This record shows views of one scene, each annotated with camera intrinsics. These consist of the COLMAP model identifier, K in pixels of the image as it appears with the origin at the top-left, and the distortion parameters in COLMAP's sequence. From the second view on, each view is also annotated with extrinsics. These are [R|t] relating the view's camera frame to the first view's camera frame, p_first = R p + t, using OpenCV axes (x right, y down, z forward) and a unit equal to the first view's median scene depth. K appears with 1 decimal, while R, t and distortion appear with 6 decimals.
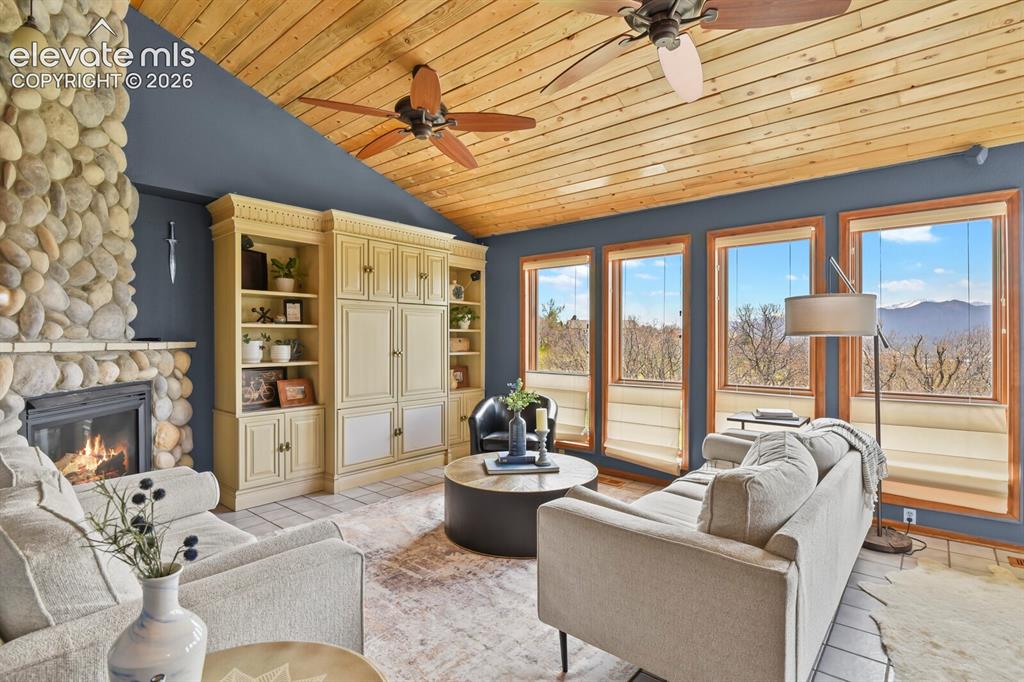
lens RADIAL K [[496.5, 0, 519.0], [0, 496.5, 338.4], [0, 0, 1]] dist [-0.011332, -0.000859]
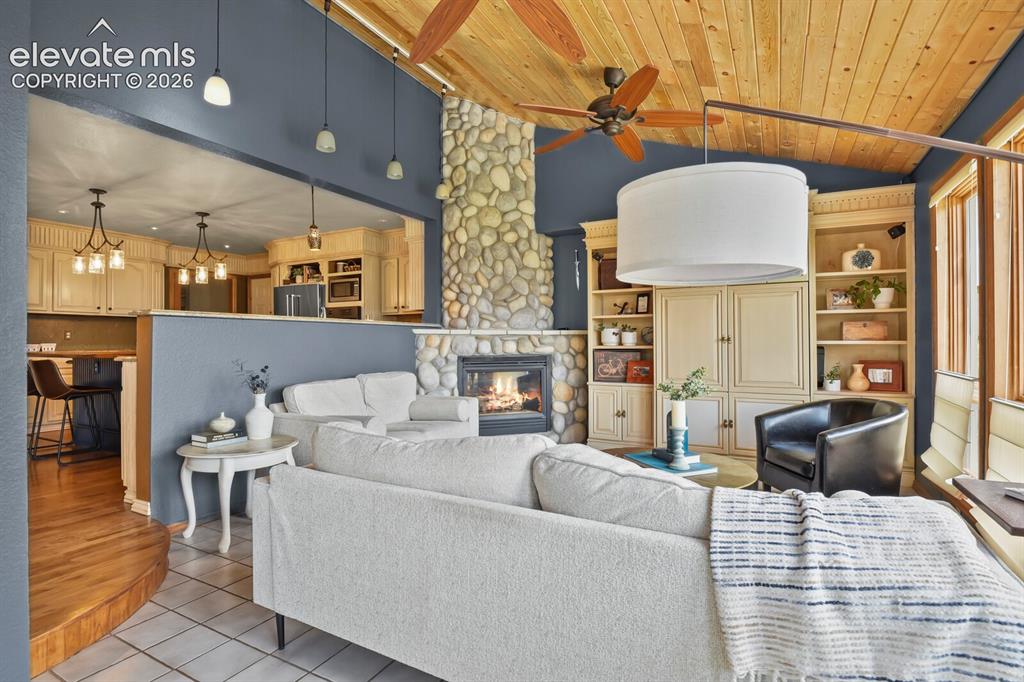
lens RADIAL K [[496.5, 0, 513.1], [0, 496.5, 342.6], [0, 0, 1]] dist [-0.011332, -0.000859]
pose [[0.203129, 0.004161, -0.979143, 0.732931], [0.006042, 0.999967, 0.005503, 0.034818], [0.979133, -0.007033, 0.203097, 0.514022]]
